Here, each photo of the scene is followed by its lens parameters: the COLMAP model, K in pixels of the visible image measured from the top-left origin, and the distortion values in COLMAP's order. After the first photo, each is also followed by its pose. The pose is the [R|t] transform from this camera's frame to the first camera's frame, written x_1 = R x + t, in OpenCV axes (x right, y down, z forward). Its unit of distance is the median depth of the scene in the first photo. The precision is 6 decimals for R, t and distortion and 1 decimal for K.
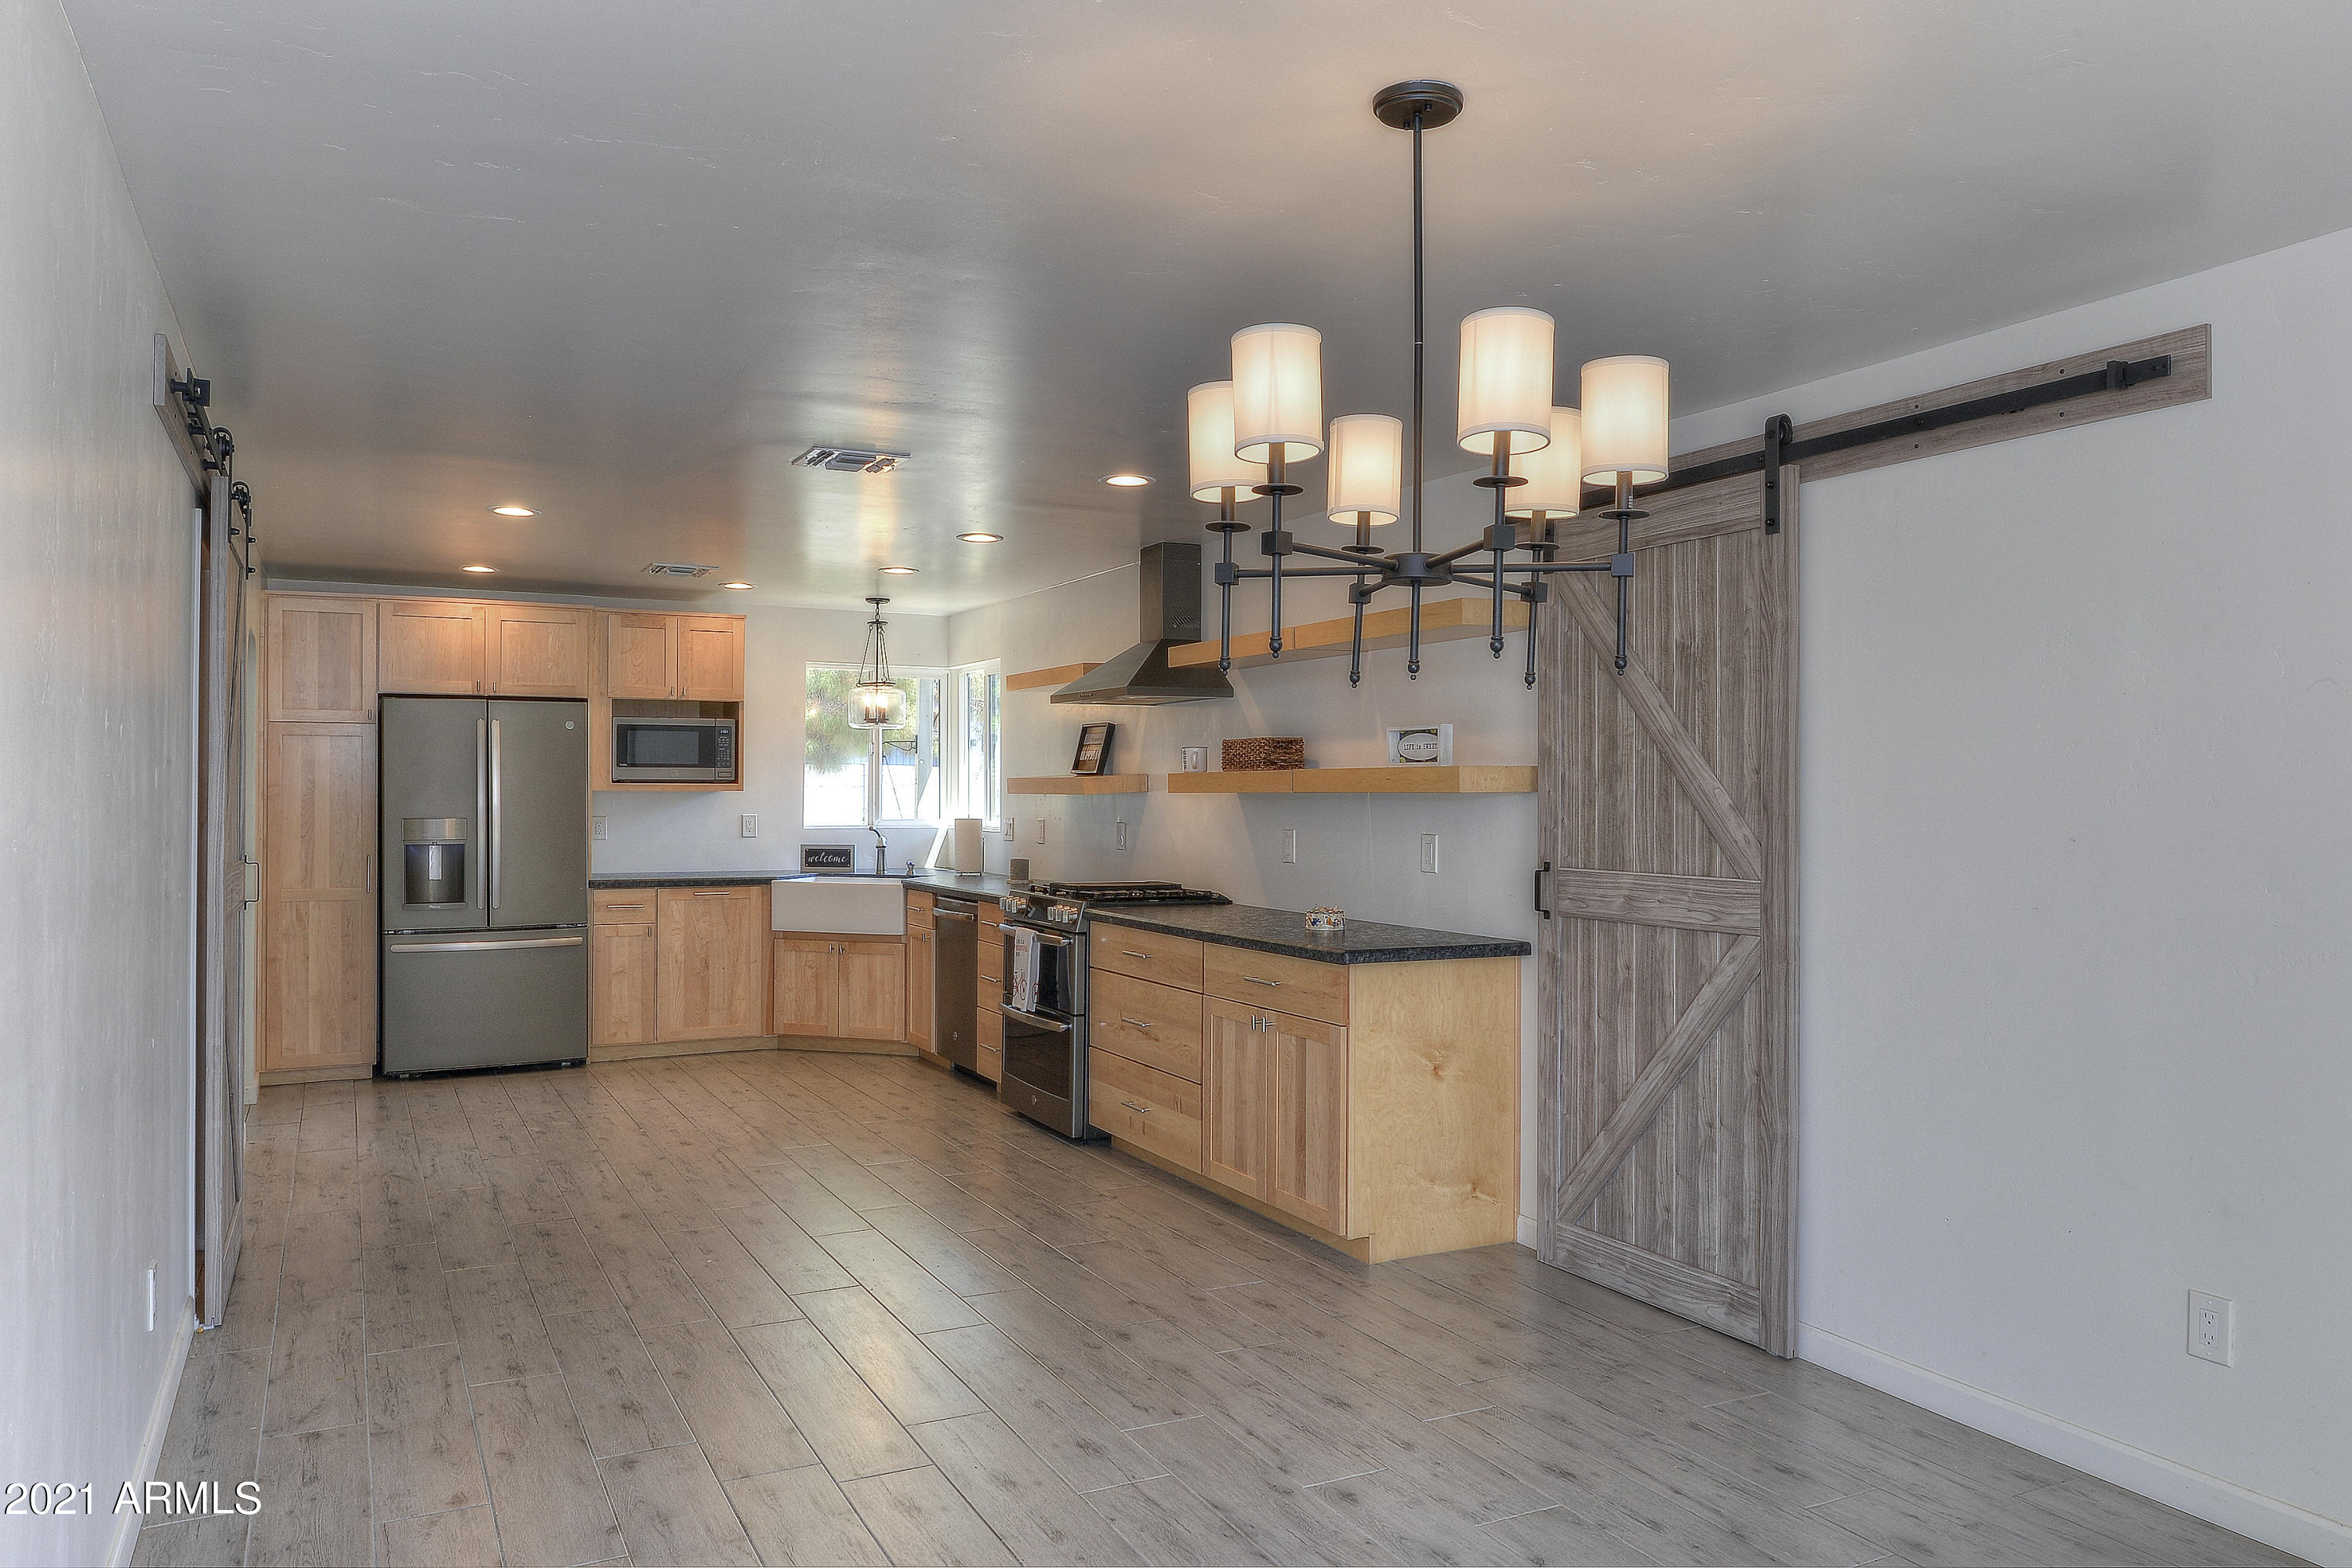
lens RADIAL K [[1648.0, 0, 1176.8], [0, 1648.0, 801.1], [0, 0, 1]] dist [0.008003, -0.000970]
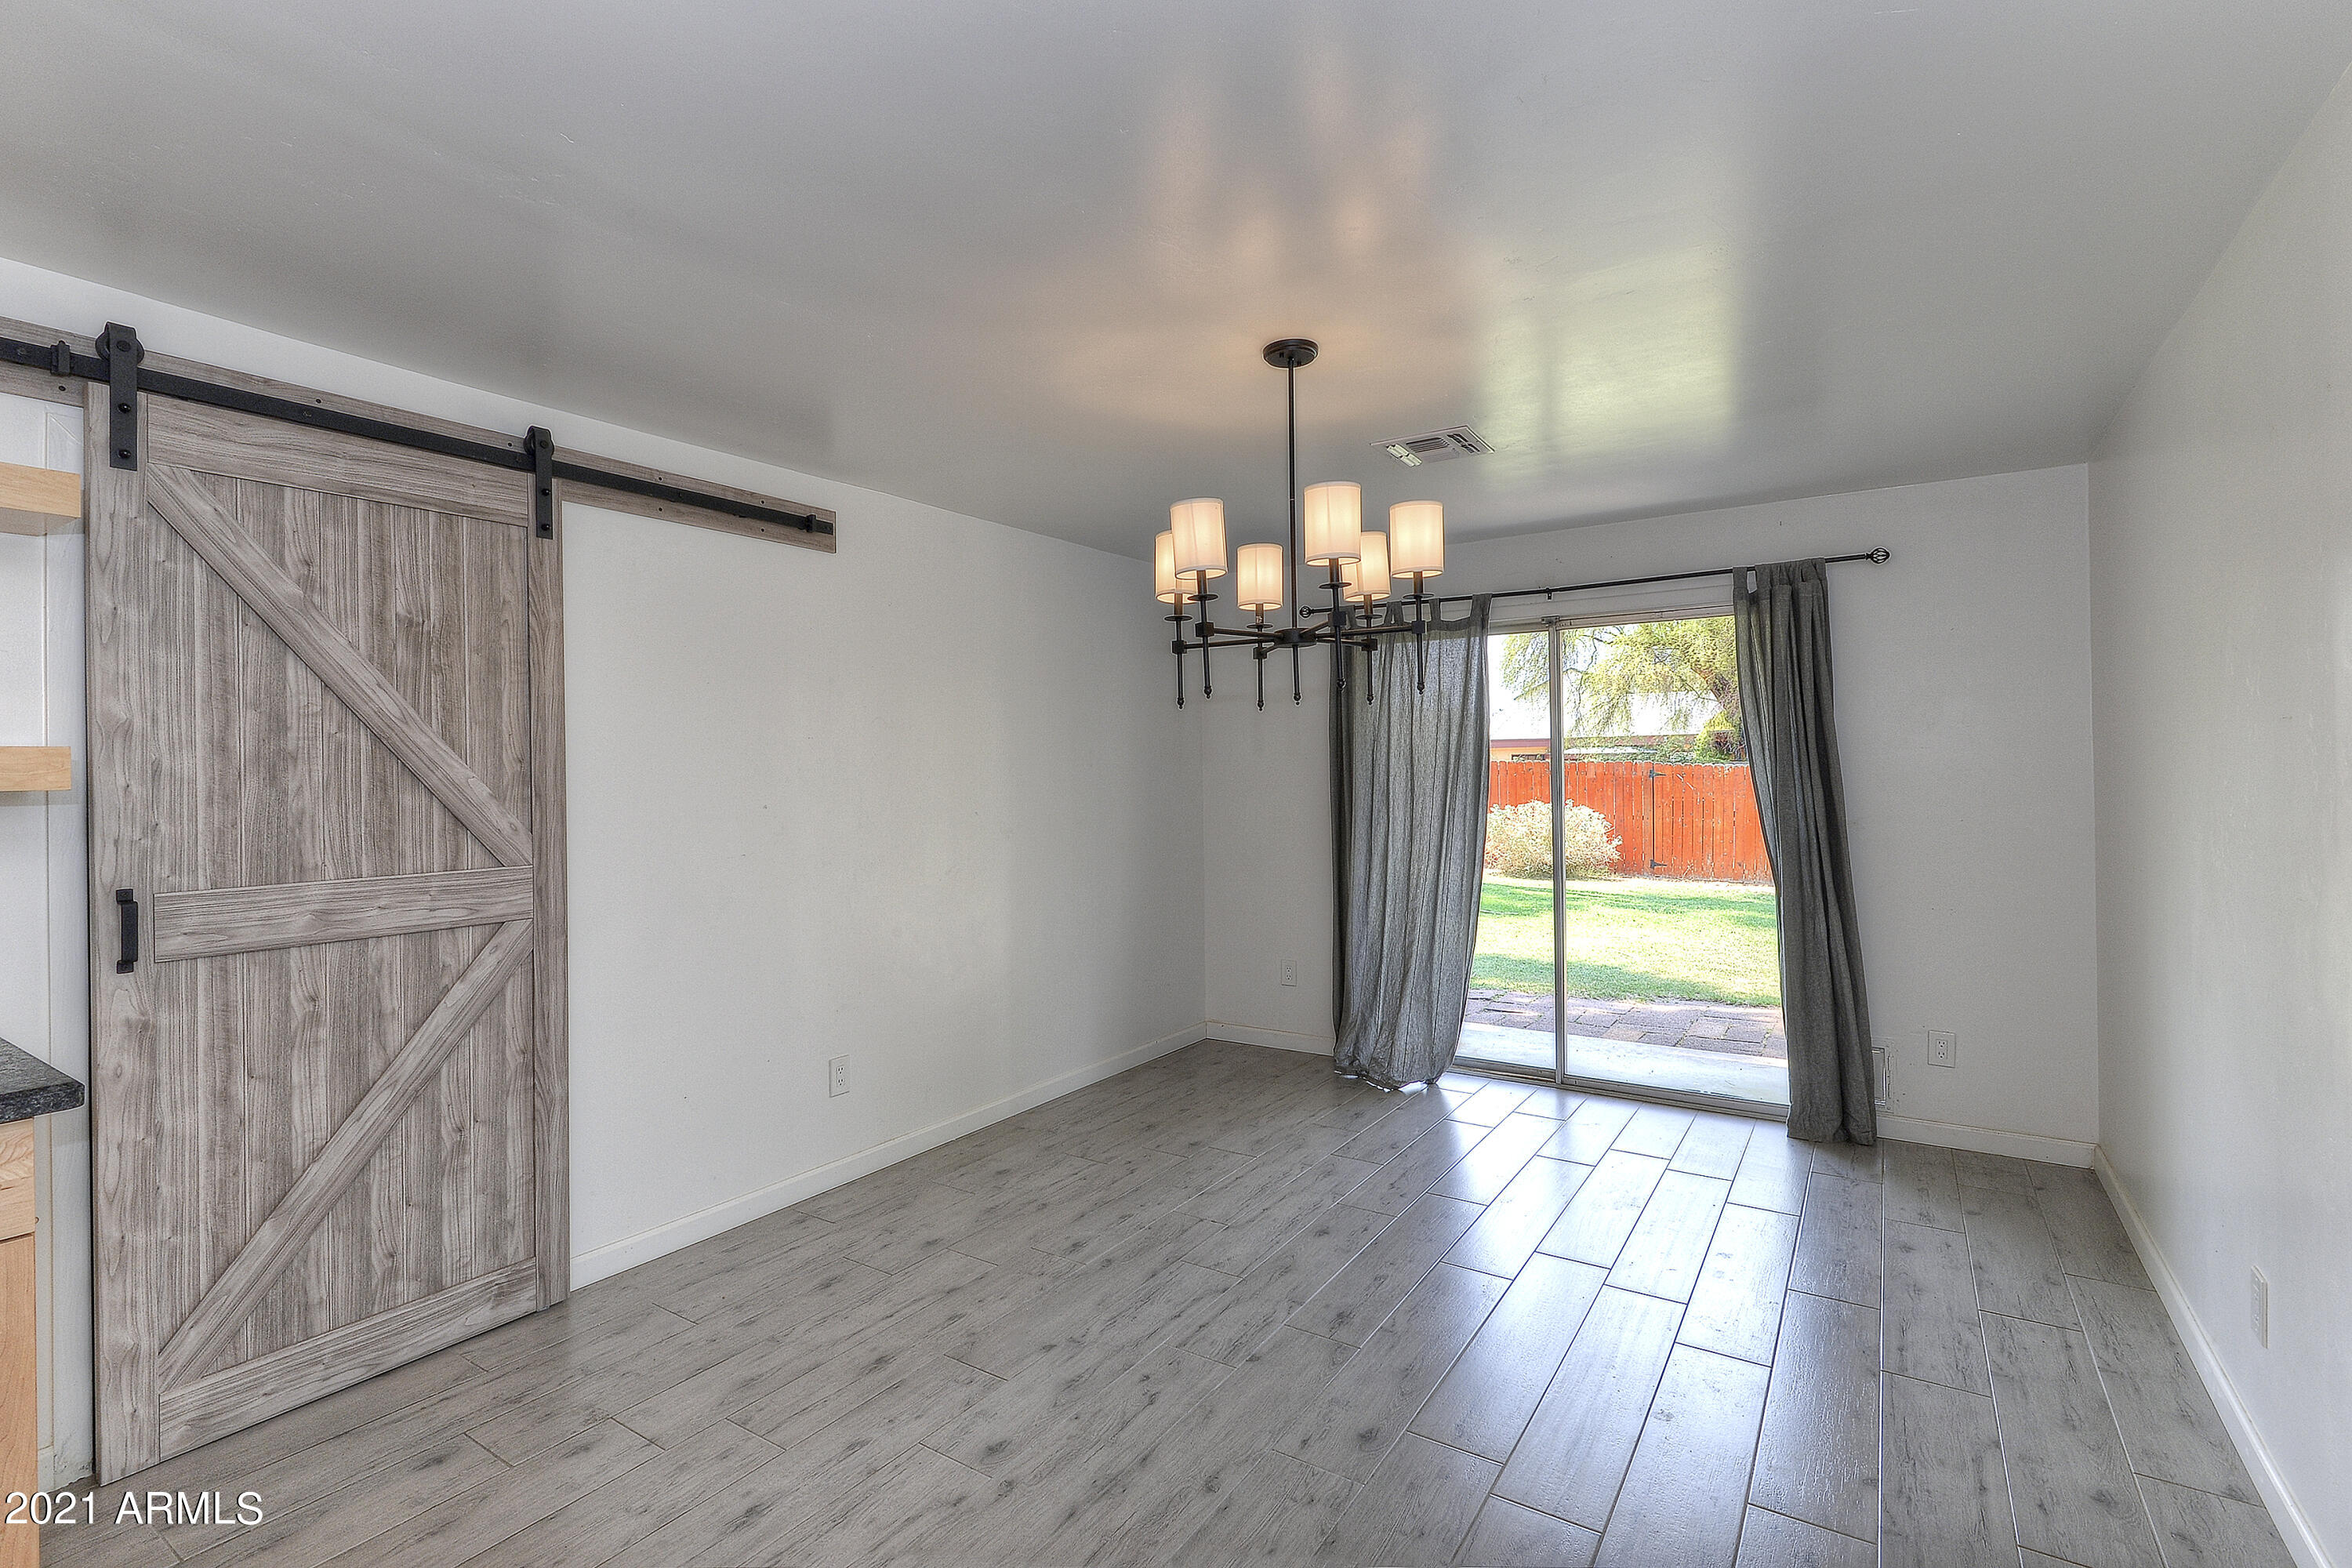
lens RADIAL K [[1091.5, 0, 1164.0], [0, 1091.5, 758.8], [0, 0, 1]] dist [-0.004476, -0.000682]
pose [[-0.493369, 0.003058, 0.869815, -0.427843], [0.007195, 0.999974, 0.000565, -0.016138], [-0.869790, 0.006537, -0.493378, 0.953845]]
